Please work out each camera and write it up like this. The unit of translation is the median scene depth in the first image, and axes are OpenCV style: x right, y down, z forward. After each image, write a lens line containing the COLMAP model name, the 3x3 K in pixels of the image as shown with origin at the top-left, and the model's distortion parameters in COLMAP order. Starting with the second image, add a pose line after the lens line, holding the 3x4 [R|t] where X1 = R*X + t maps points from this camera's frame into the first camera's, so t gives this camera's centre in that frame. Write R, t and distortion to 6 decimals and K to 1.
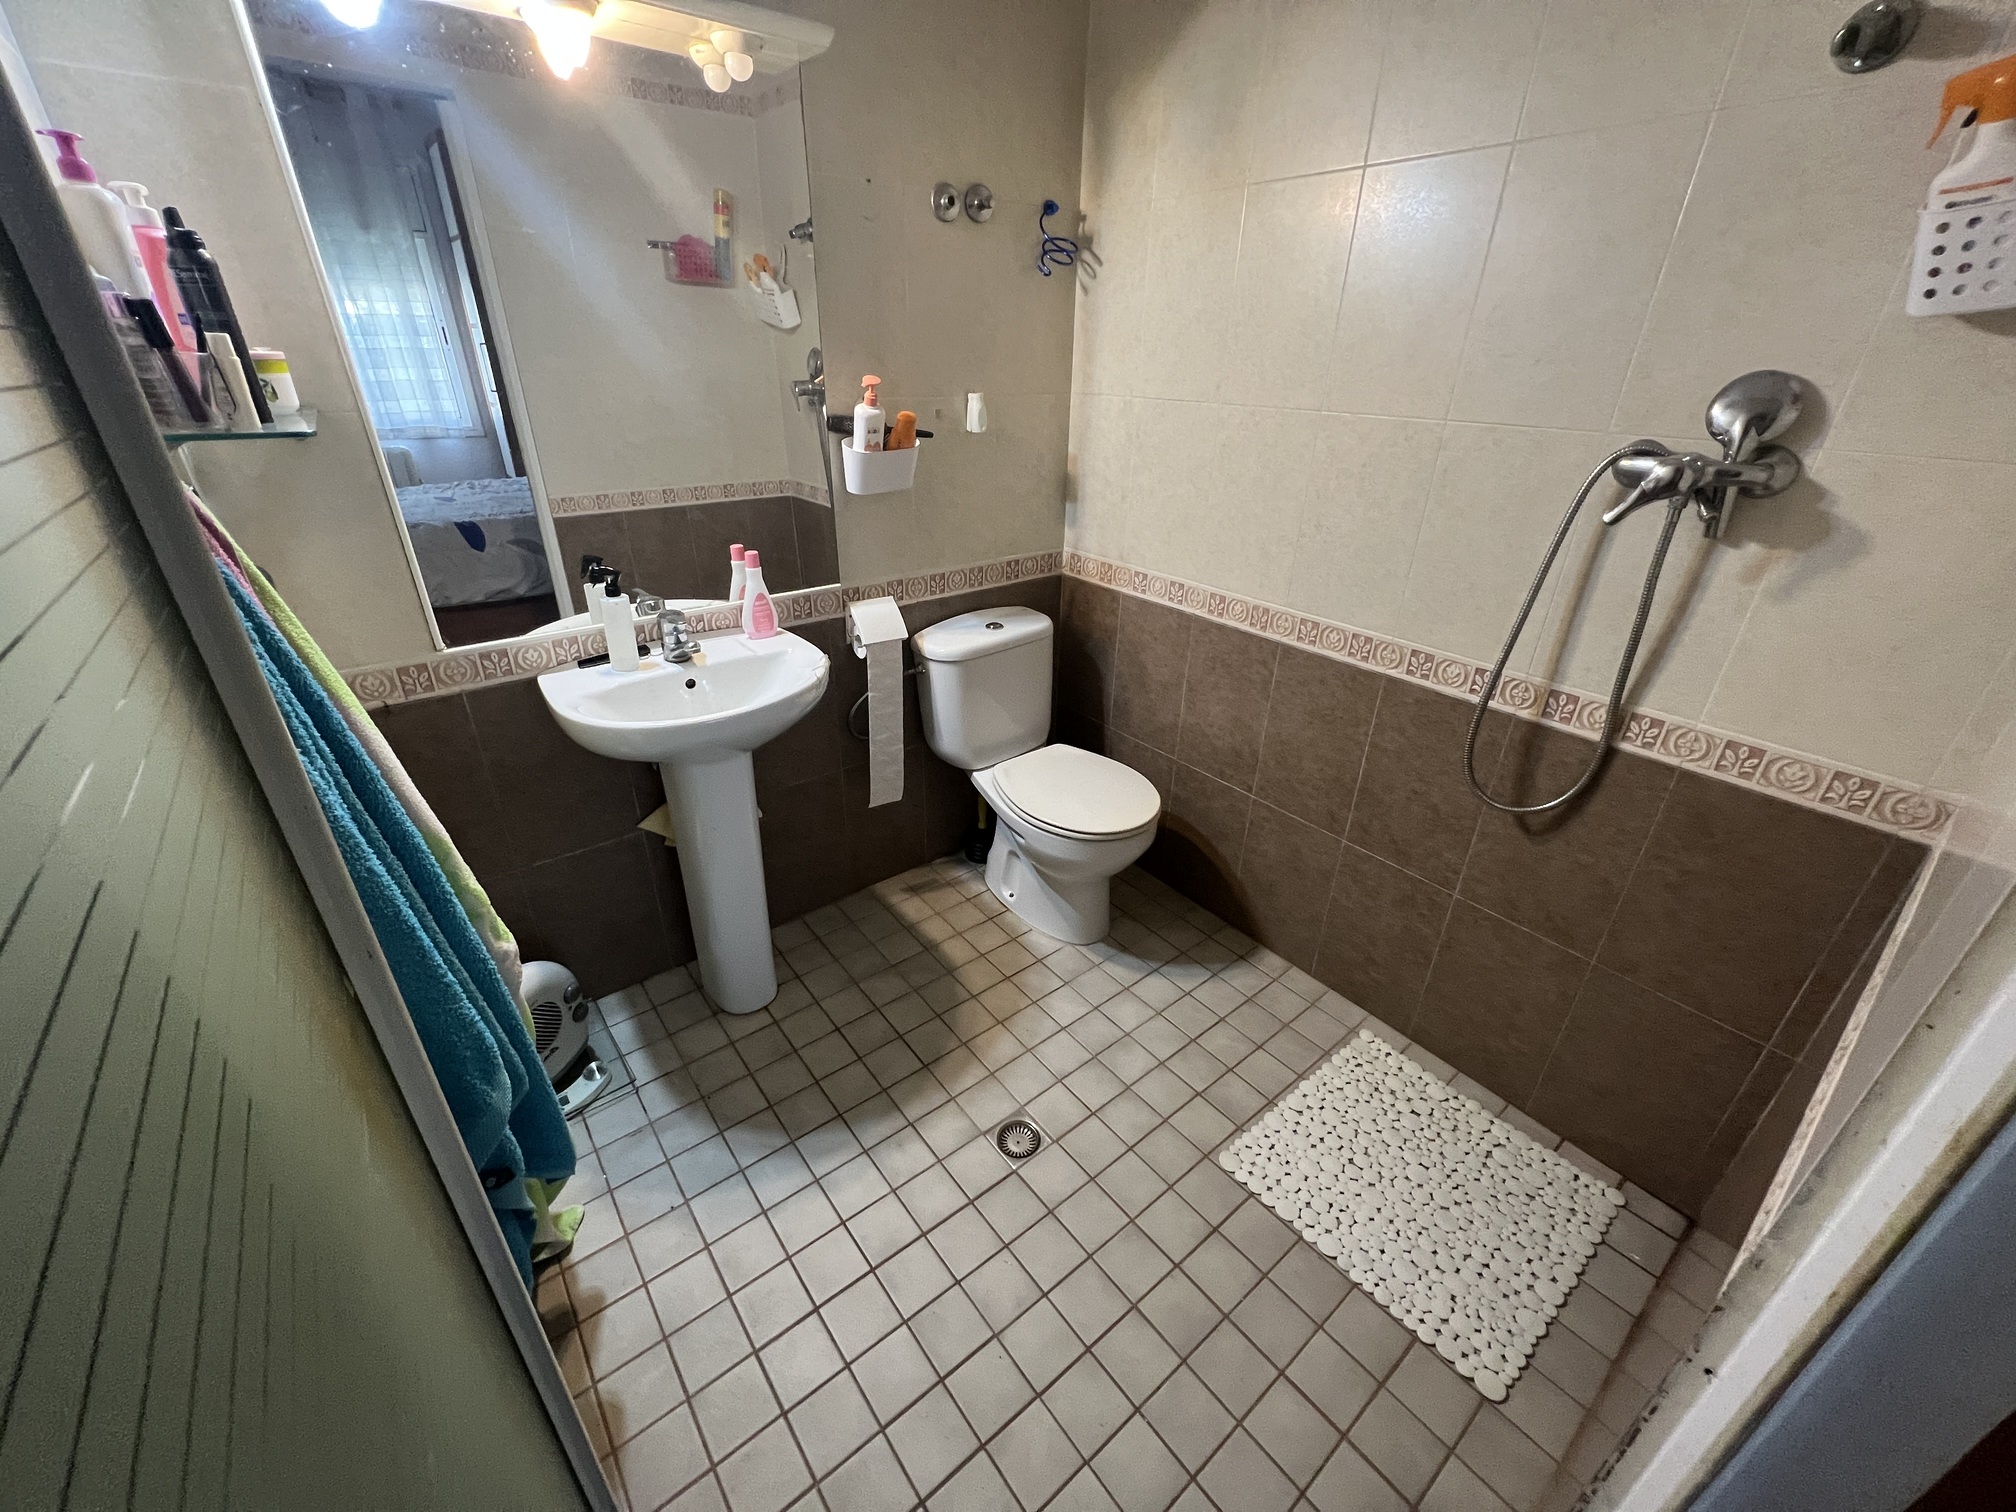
lens RADIAL K [[805.8, 0, 1004.7], [0, 805.8, 758.3], [0, 0, 1]] dist [-0.000124, -0.000620]
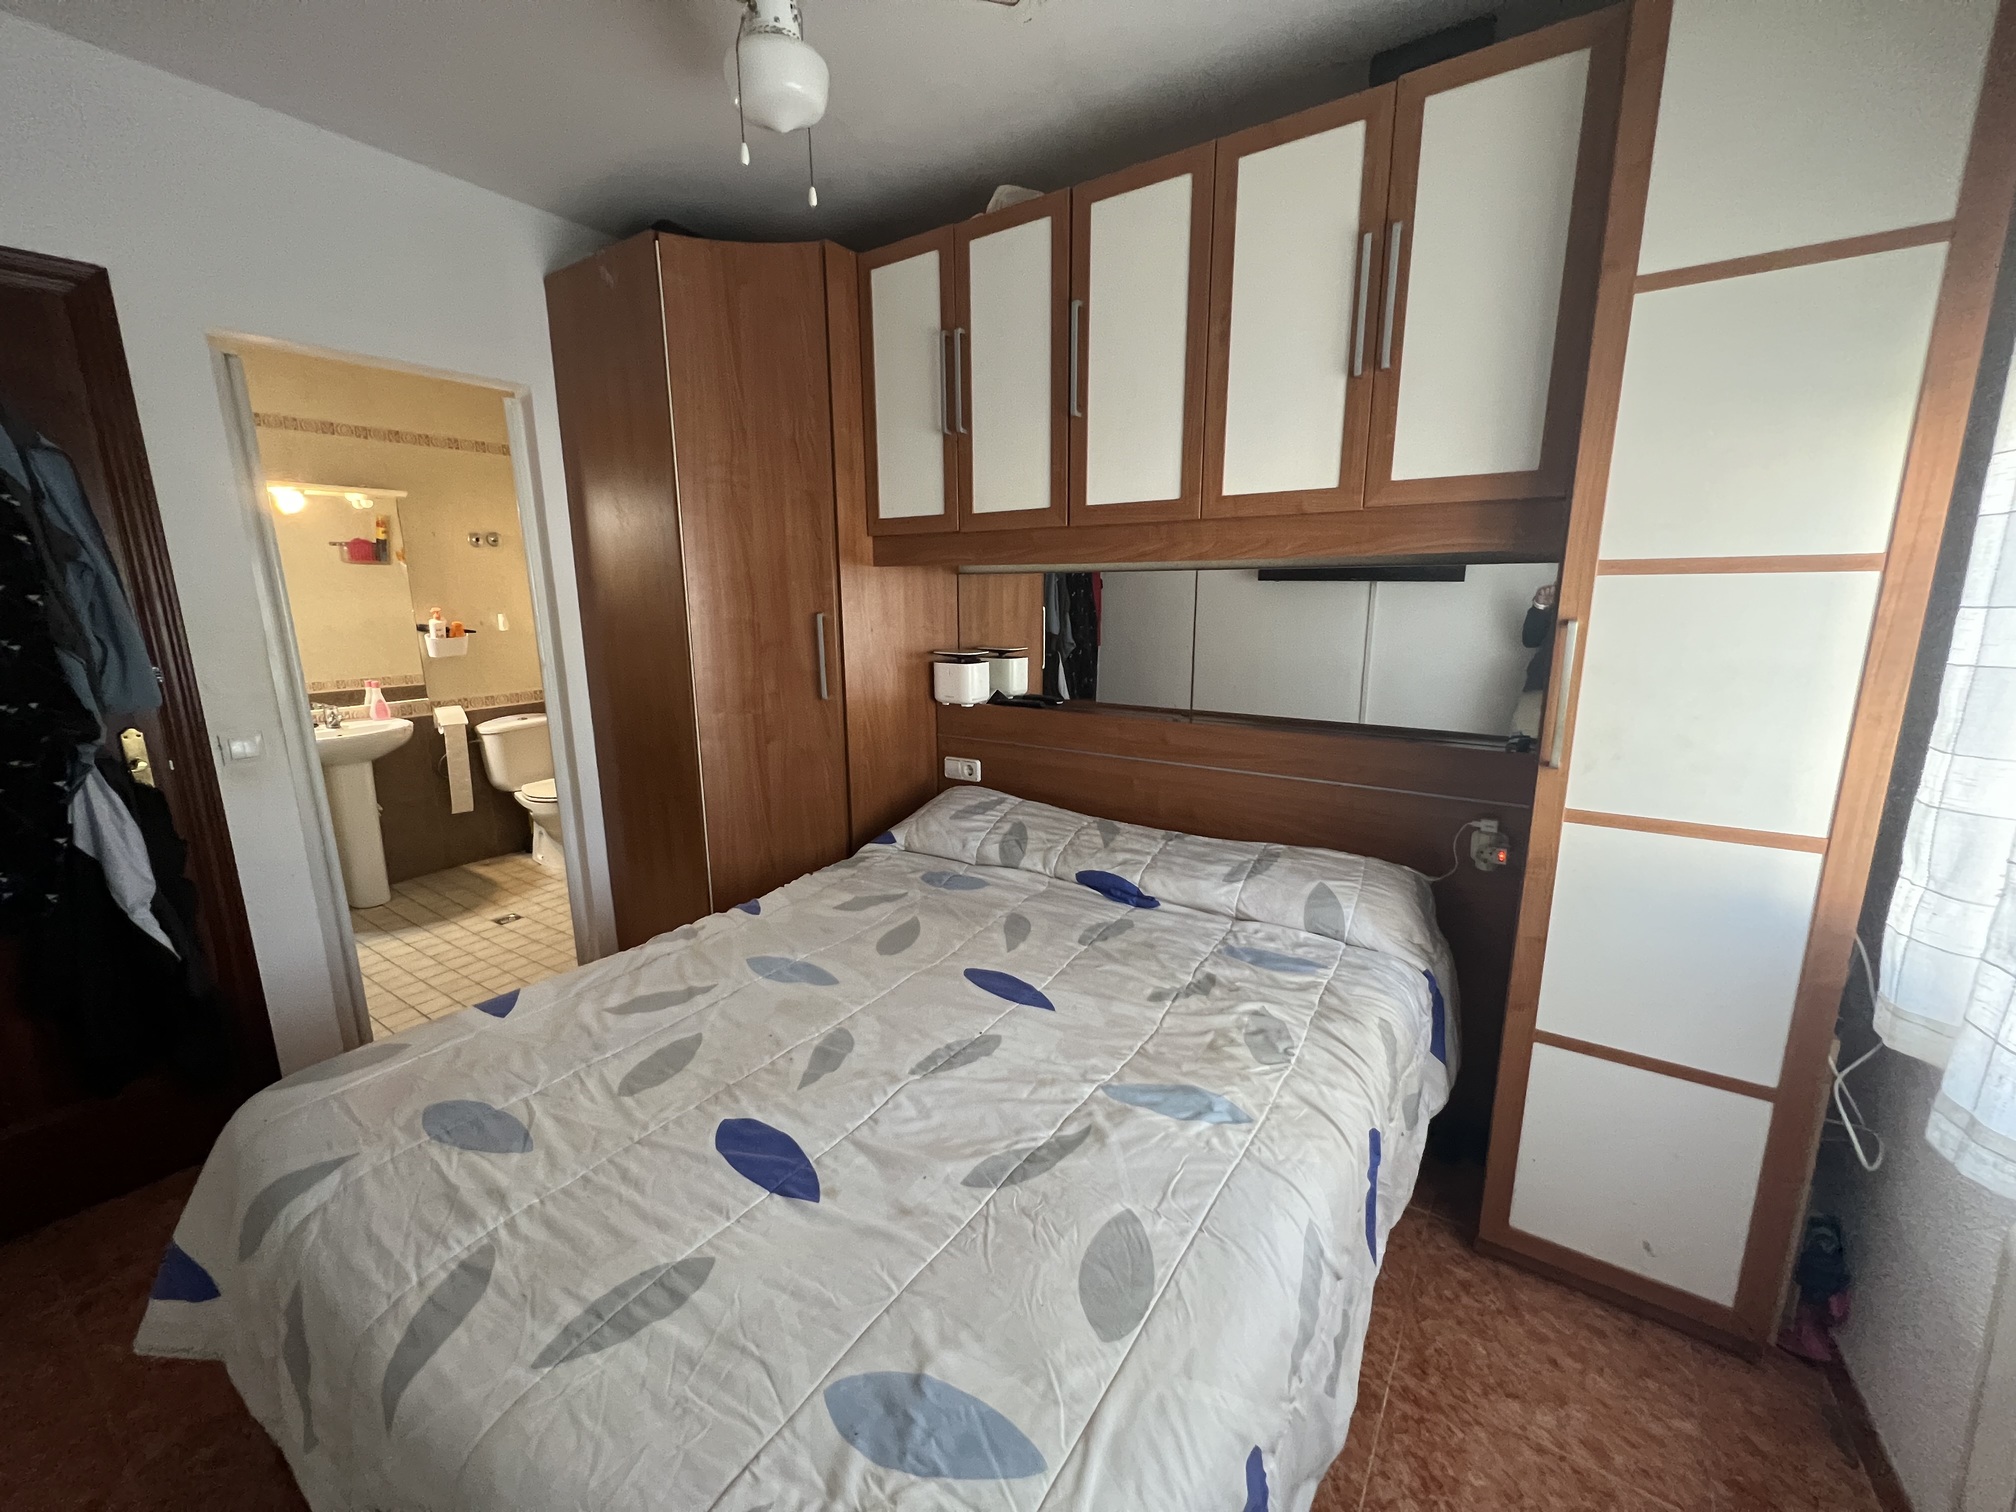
lens RADIAL K [[805.8, 0, 1005.1], [0, 805.8, 757.3], [0, 0, 1]] dist [-0.000124, -0.000620]
pose [[0.953443, -0.085261, 0.289269, 0.598912], [0.156110, 0.960222, -0.231524, 0.638721], [-0.258022, 0.265902, 0.928828, -1.278986]]
